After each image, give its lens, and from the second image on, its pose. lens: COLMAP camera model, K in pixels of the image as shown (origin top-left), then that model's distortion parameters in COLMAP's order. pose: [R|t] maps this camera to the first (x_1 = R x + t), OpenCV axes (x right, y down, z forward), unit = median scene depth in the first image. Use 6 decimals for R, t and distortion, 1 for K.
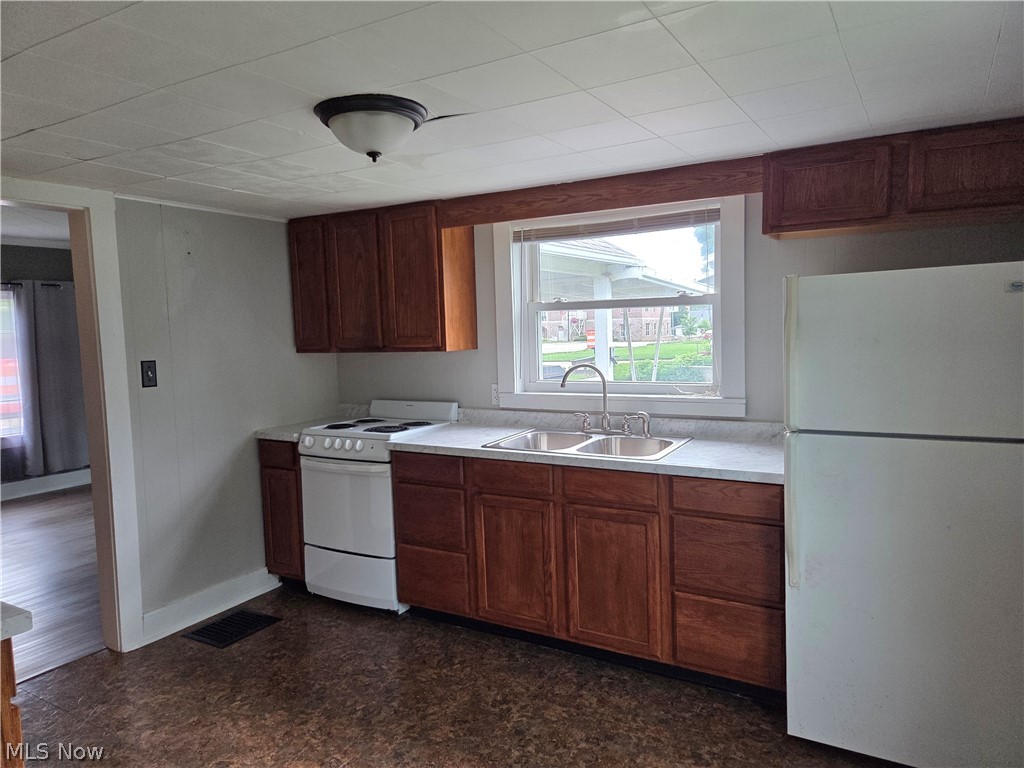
lens RADIAL K [[688.7, 0, 518.2], [0, 688.7, 380.9], [0, 0, 1]] dist [0.054816, -0.051449]
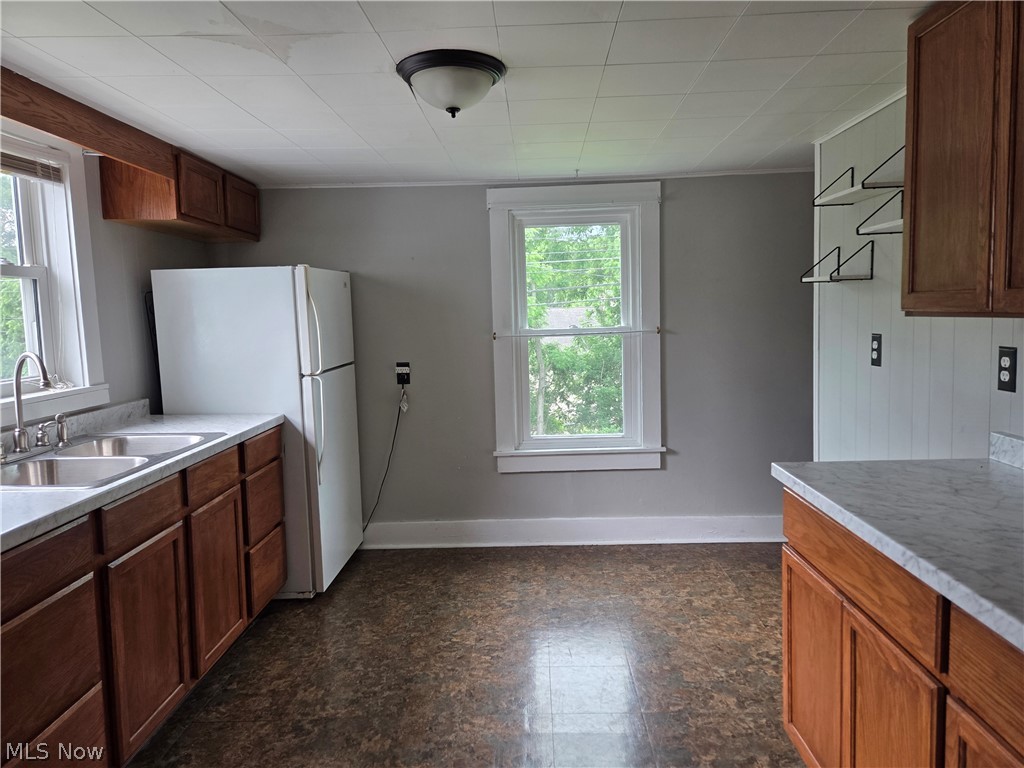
lens RADIAL K [[688.7, 0, 518.2], [0, 688.7, 380.9], [0, 0, 1]] dist [0.054816, -0.051449]
pose [[-0.488637, -0.047673, 0.871184, -0.818999], [0.116885, 0.985928, 0.119512, -0.027069], [-0.864622, 0.160227, -0.476189, 1.034450]]
